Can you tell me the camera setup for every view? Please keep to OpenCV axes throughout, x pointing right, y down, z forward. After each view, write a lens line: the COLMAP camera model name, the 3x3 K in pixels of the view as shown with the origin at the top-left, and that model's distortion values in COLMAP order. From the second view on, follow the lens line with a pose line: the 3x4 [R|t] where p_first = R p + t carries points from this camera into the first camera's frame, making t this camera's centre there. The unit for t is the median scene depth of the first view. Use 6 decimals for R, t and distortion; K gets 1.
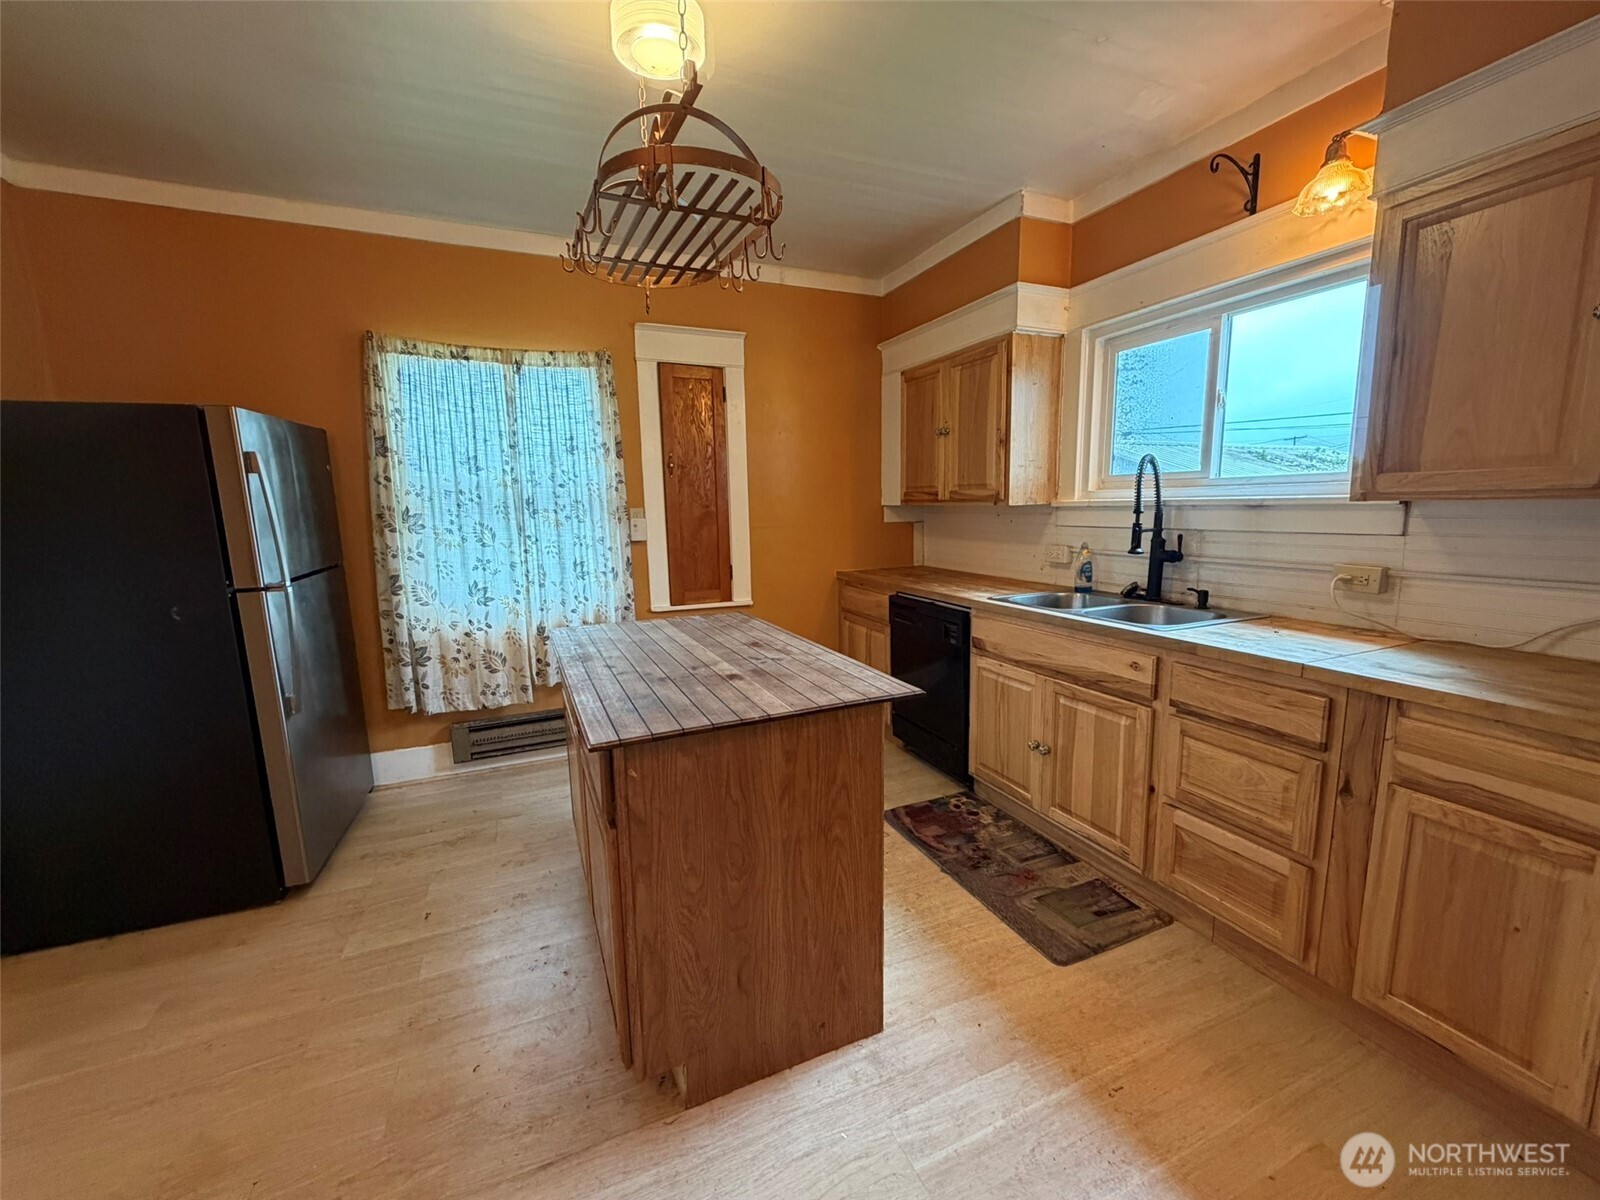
lens RADIAL K [[638.4, 0, 795.4], [0, 638.4, 598.5], [0, 0, 1]] dist [-0.000462, -0.000142]
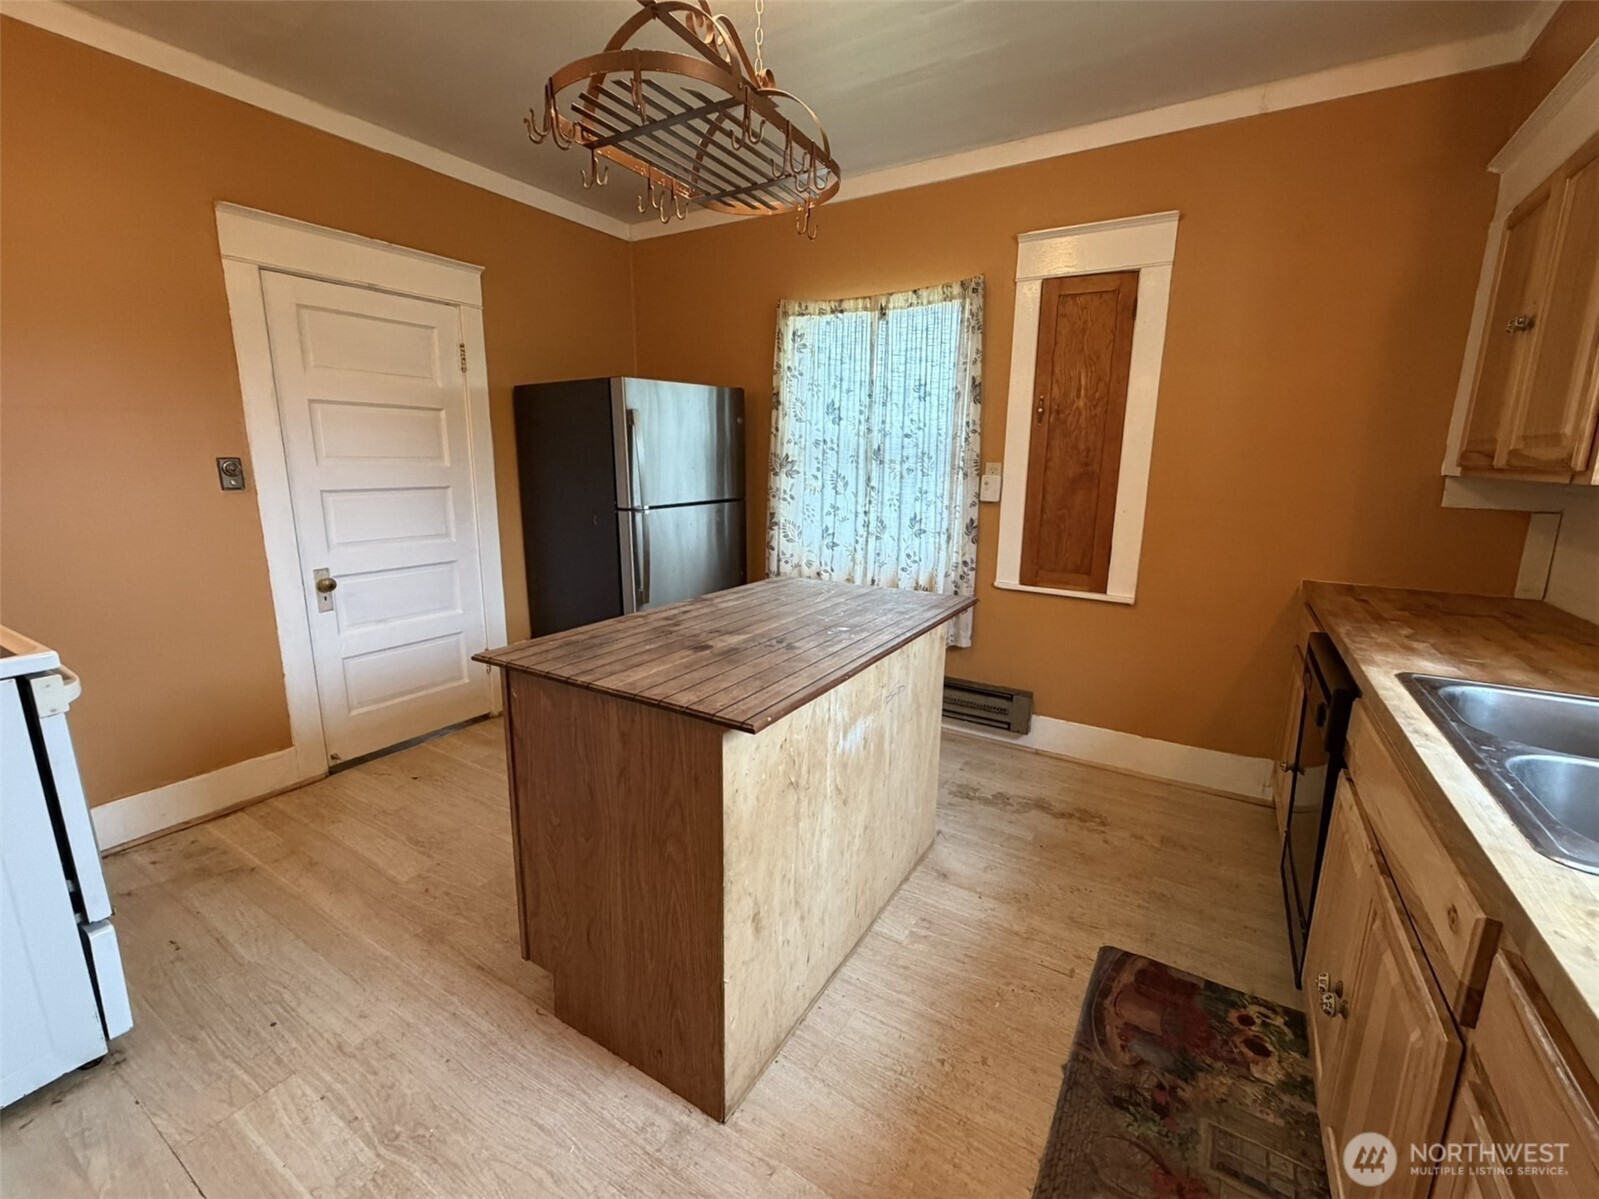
lens RADIAL K [[681.4, 0, 791.1], [0, 681.4, 596.6], [0, 0, 1]] dist [0.000070, -0.000046]
pose [[0.567153, 0.192149, -0.800884, 0.411260], [-0.148113, 0.980347, 0.130318, -0.052092], [0.810185, 0.044711, 0.584467, 0.299605]]
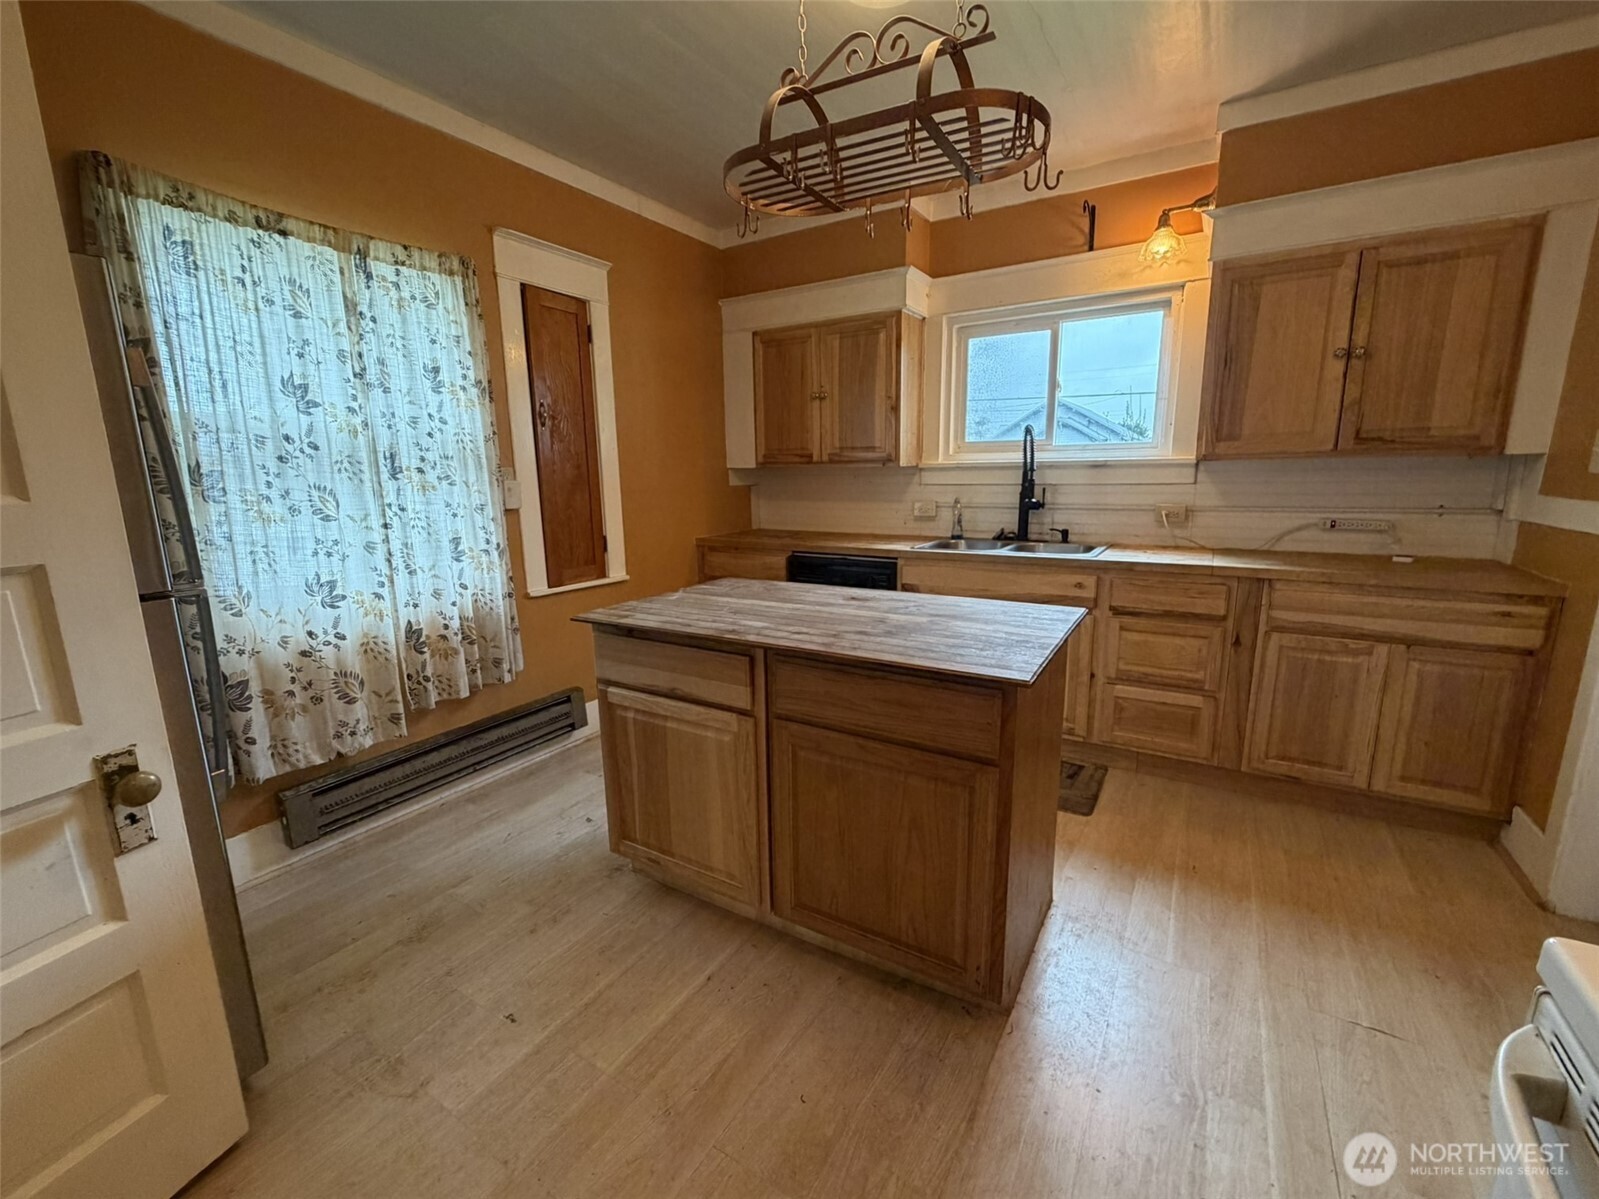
lens RADIAL K [[668.7, 0, 799.9], [0, 668.7, 597.2], [0, 0, 1]] dist [0.001165, -0.000327]
pose [[0.818252, -0.102165, 0.565709, -0.500397], [0.084239, 0.994767, 0.057806, 0.000759], [-0.568654, 0.000355, 0.822577, 0.131697]]
